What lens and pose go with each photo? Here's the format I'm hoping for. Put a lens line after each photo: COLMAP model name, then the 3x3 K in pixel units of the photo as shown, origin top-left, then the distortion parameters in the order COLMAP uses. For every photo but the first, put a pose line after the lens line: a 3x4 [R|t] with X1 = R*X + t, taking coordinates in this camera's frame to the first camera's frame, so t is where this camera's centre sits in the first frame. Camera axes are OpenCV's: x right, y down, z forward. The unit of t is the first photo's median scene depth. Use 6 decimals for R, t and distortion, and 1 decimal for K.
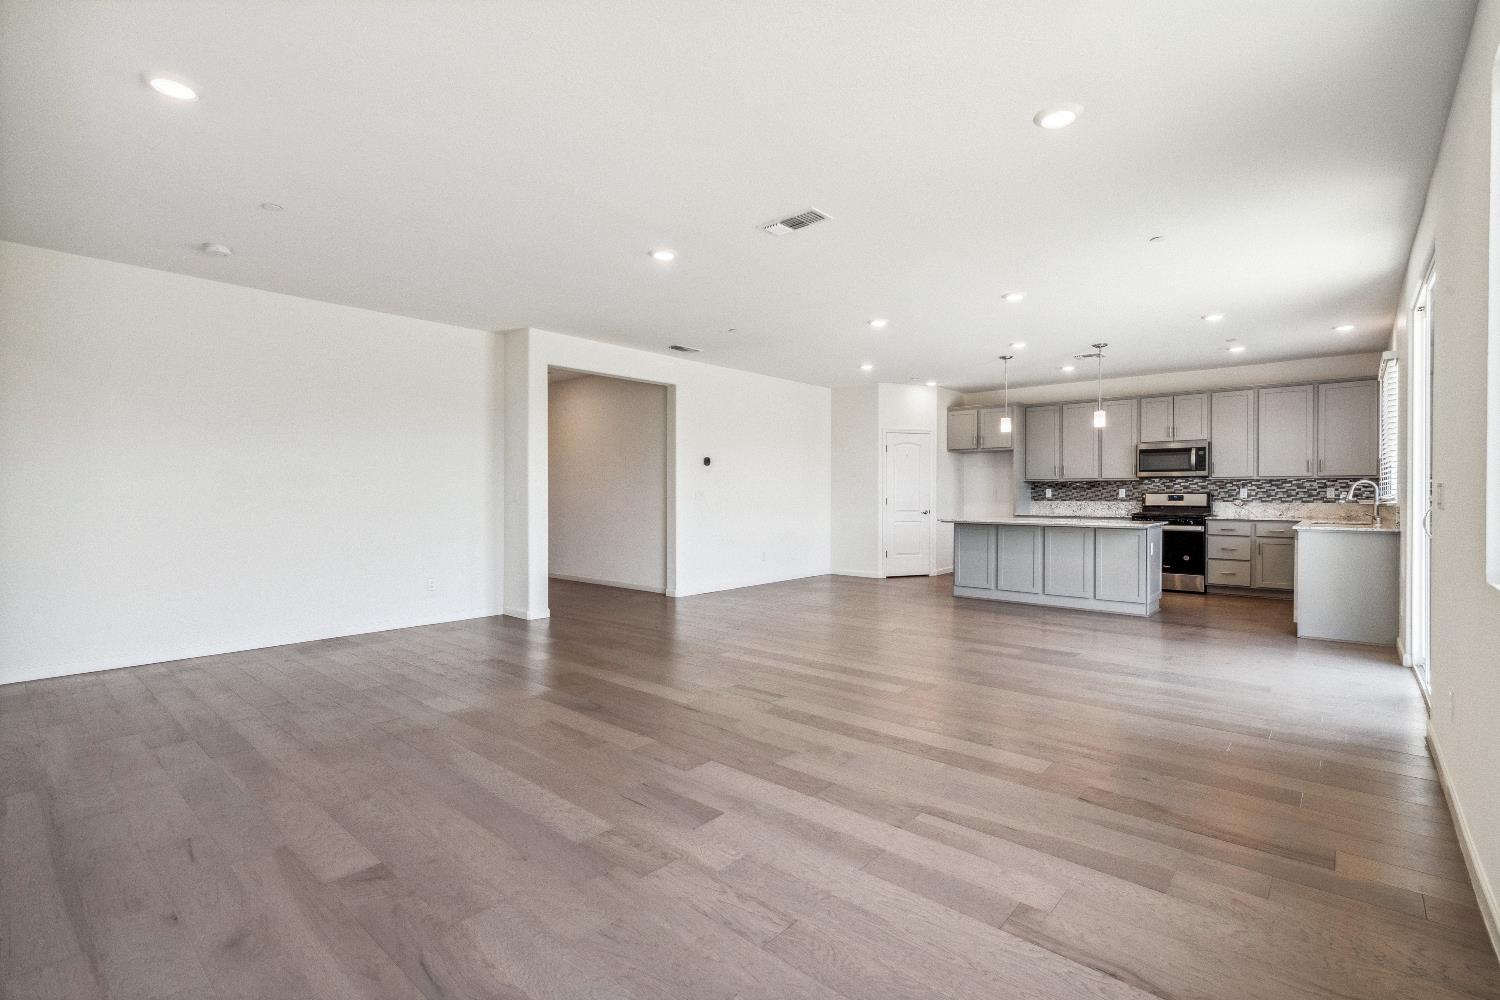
lens RADIAL K [[683.7, 0, 754.6], [0, 683.7, 496.5], [0, 0, 1]] dist [-0.001151, 0.000051]
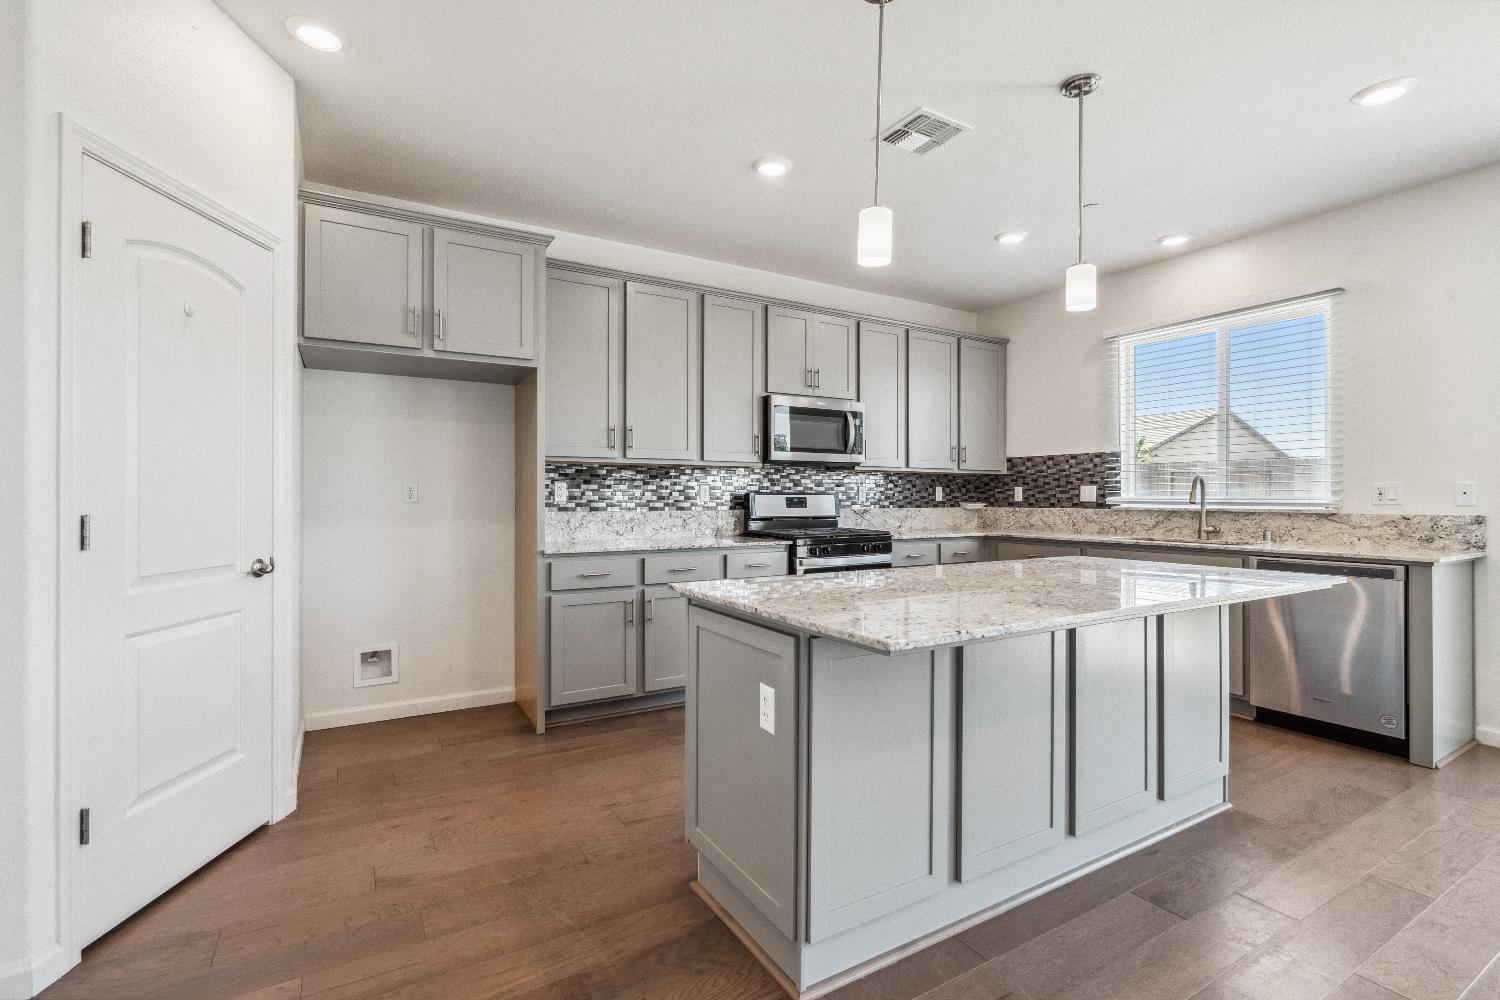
lens RADIAL K [[689.9, 0, 751.0], [0, 689.9, 491.3], [0, 0, 1]] dist [-0.000192, 0.000216]
pose [[0.310328, 0.005714, 0.950612, 0.084600], [0.002142, 0.999975, -0.006710, -0.003040], [-0.950627, 0.004118, 0.310308, 0.883955]]
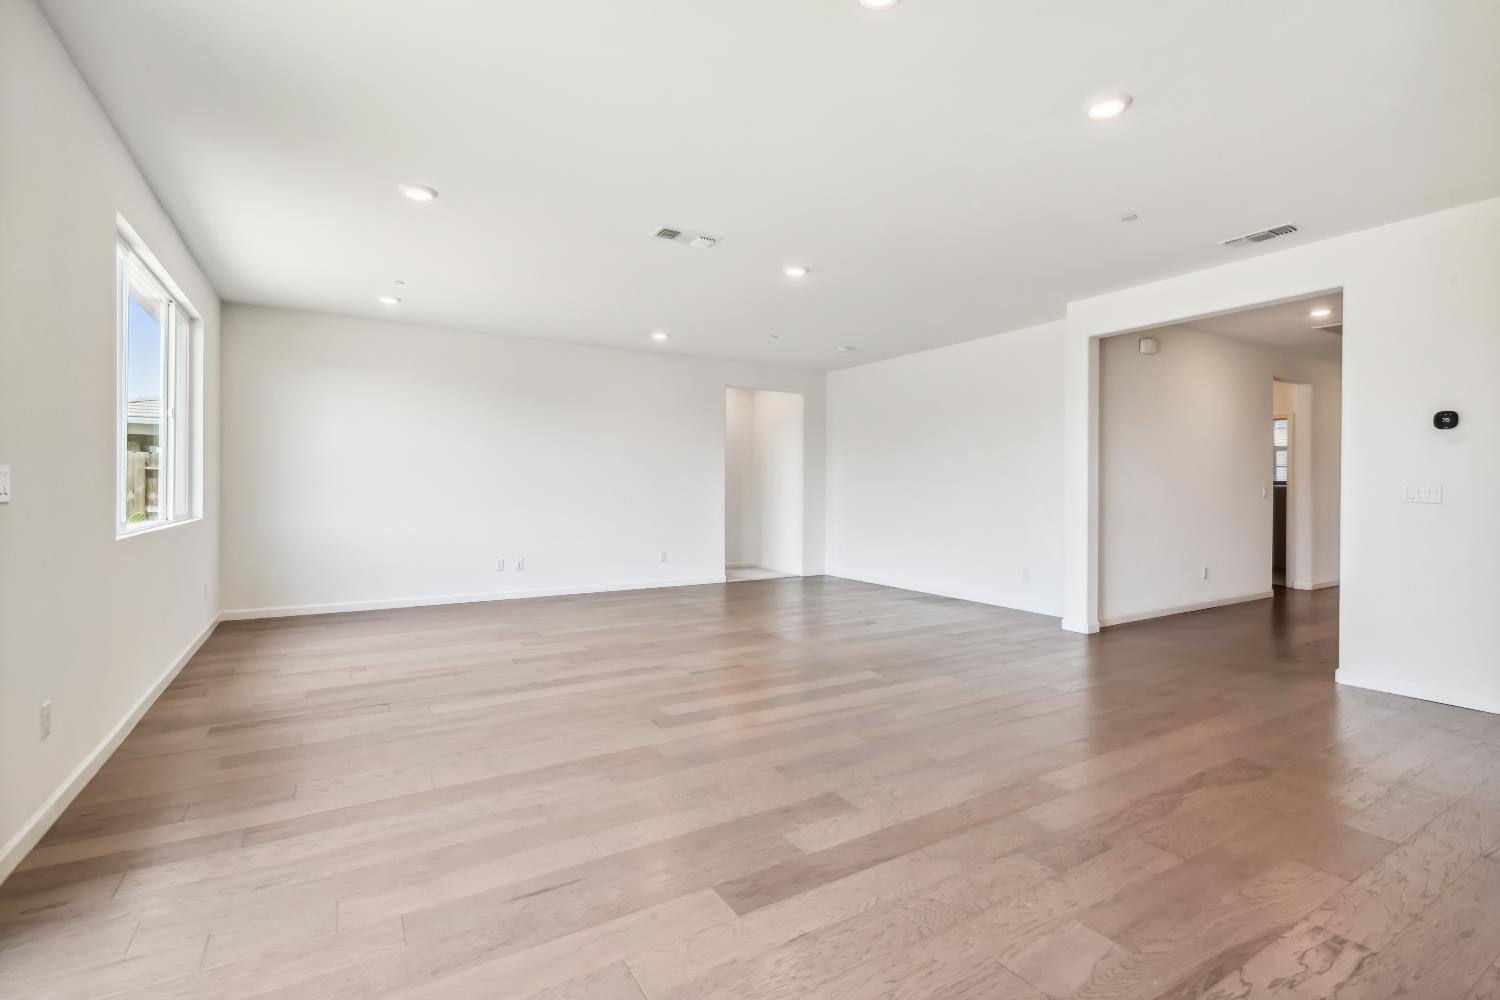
lens RADIAL K [[683.7, 0, 754.6], [0, 683.7, 496.5], [0, 0, 1]] dist [-0.001151, 0.000051]
pose [[-0.300813, 0.012866, -0.953596, 0.494049], [-0.008195, 0.999837, 0.016076, -0.003323], [0.953648, 0.012651, -0.300658, 0.662776]]
